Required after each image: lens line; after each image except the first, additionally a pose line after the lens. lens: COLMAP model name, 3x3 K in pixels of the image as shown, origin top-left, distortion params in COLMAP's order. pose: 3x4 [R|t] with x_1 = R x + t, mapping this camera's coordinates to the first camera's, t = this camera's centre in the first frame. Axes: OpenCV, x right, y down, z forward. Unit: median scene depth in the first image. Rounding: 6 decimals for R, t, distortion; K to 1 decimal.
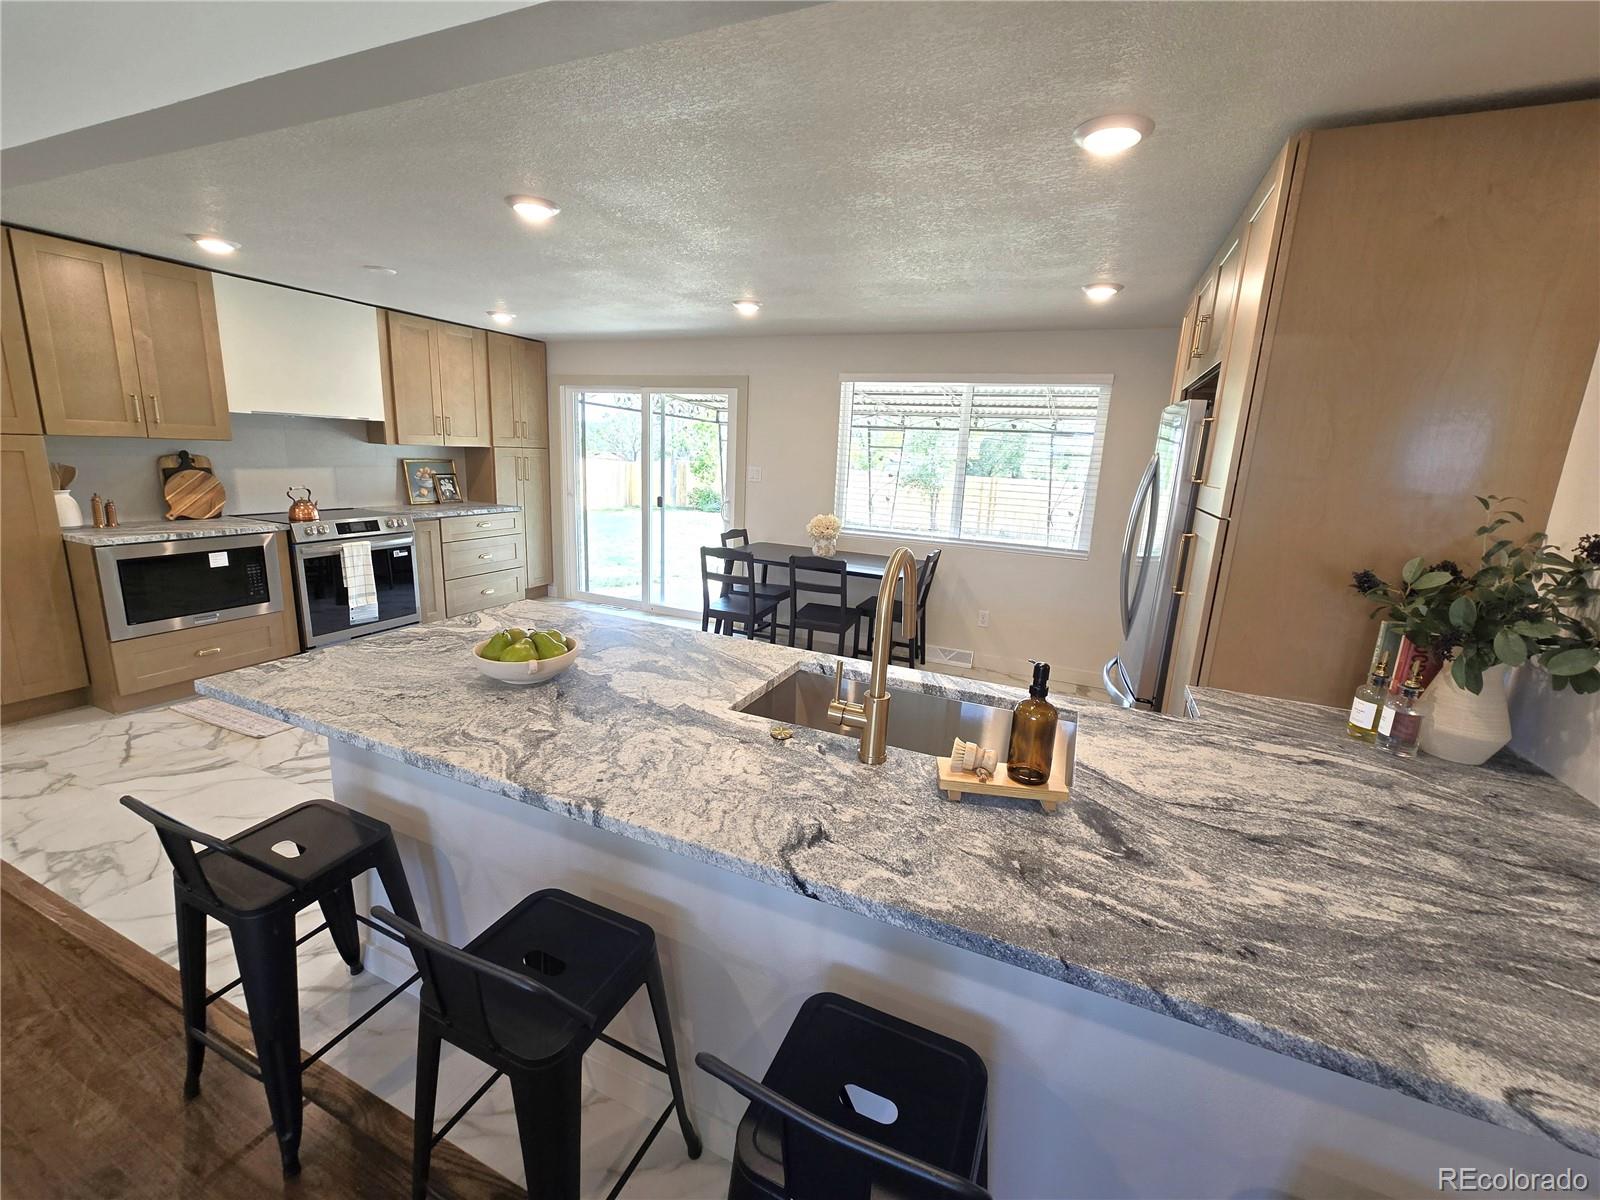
lens RADIAL K [[656.6, 0, 801.4], [0, 656.6, 590.0], [0, 0, 1]] dist [-0.000551, 0.000183]
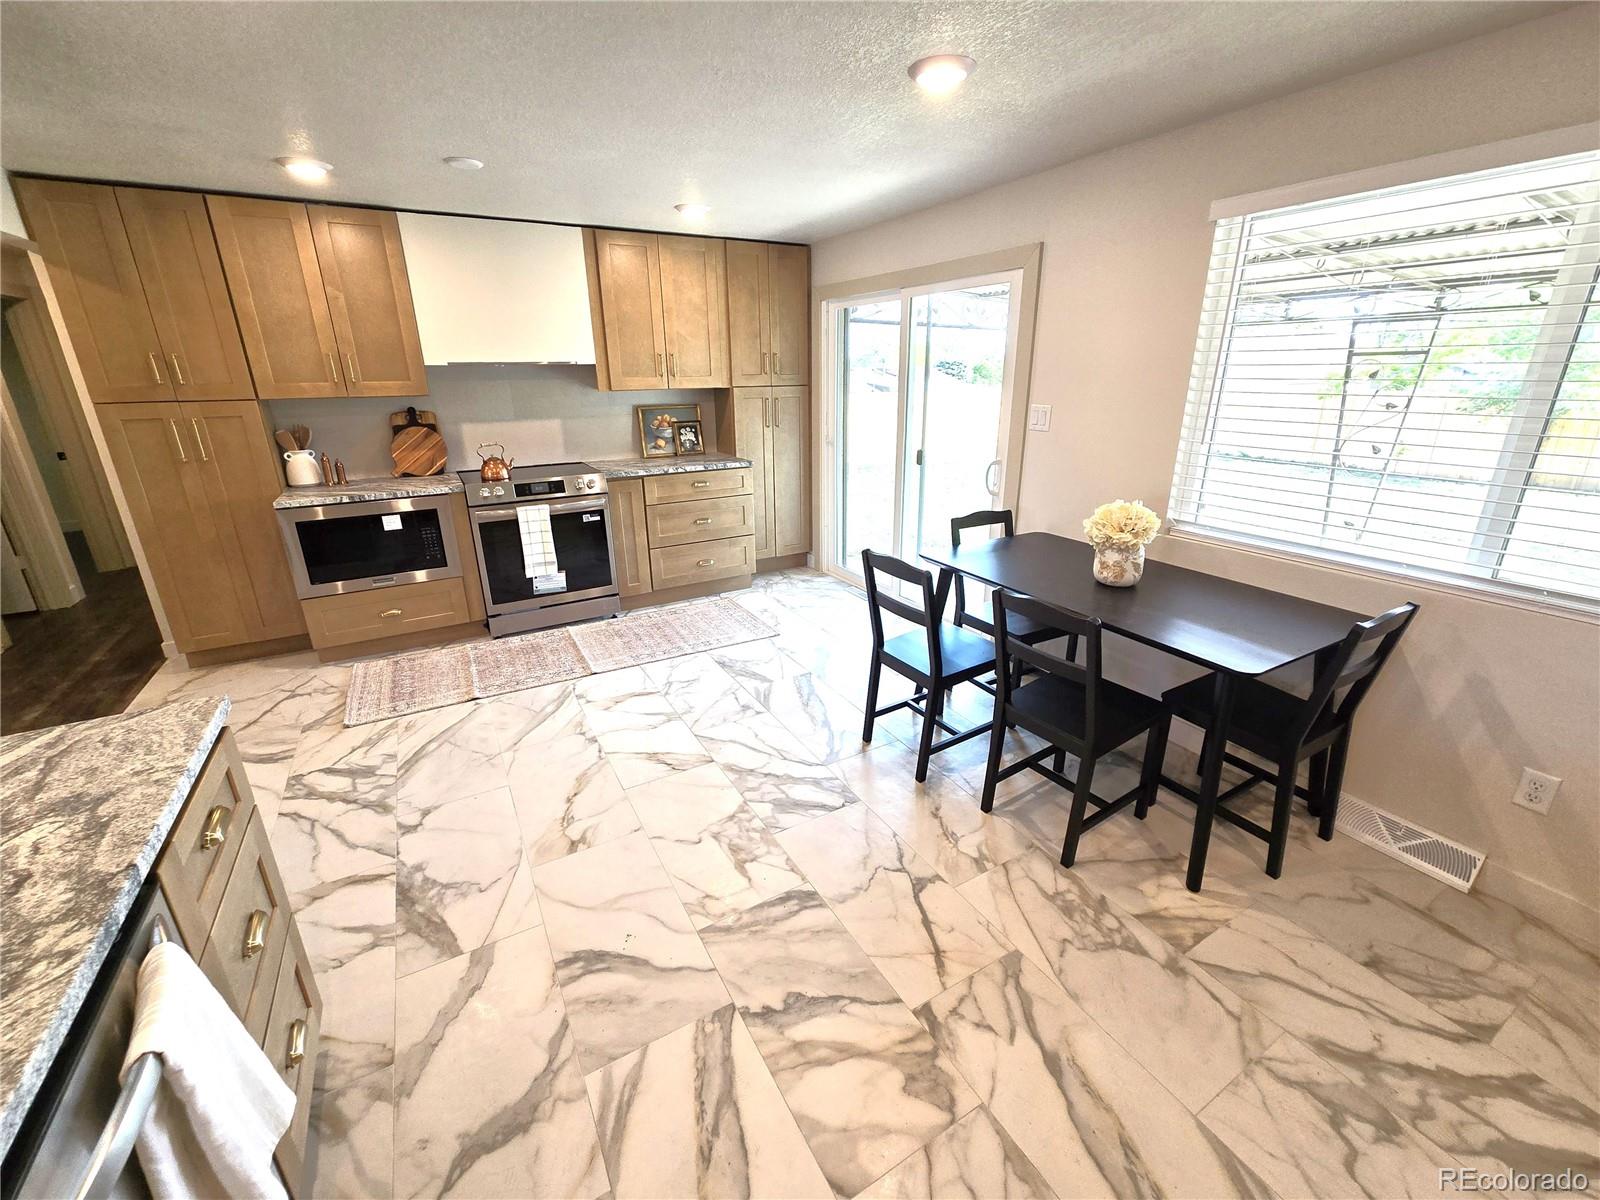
lens RADIAL K [[658.4, 0, 802.9], [0, 658.4, 589.3], [0, 0, 1]] dist [0.000294, 0.000148]
pose [[0.800627, 0.138197, -0.583007, 0.167745], [-0.078245, 0.988819, 0.126940, -0.109513], [0.594032, -0.056014, 0.802489, 0.521064]]
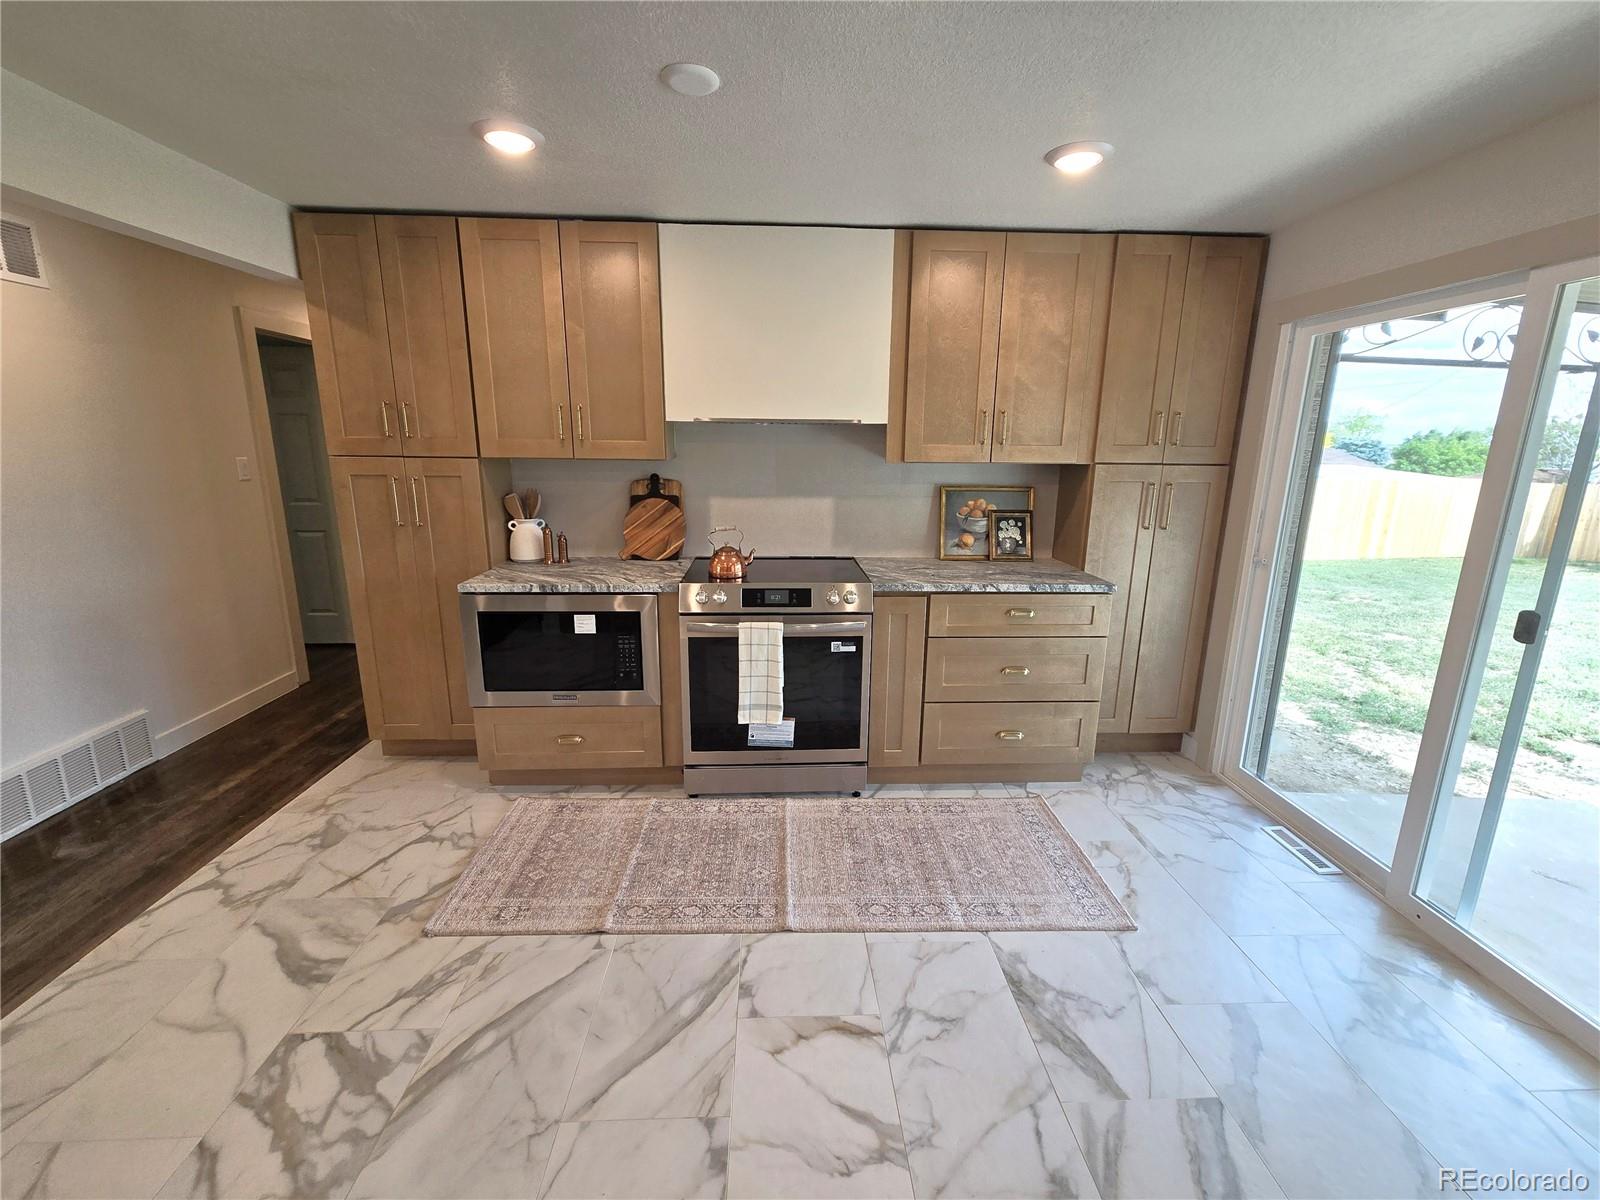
lens RADIAL K [[658.4, 0, 802.9], [0, 658.4, 589.3], [0, 0, 1]] dist [0.000294, 0.000148]
pose [[0.440909, 0.154202, -0.884206, -0.132232], [-0.179052, 0.980441, 0.081701, -0.169938], [0.879511, 0.122296, 0.459896, 0.795143]]
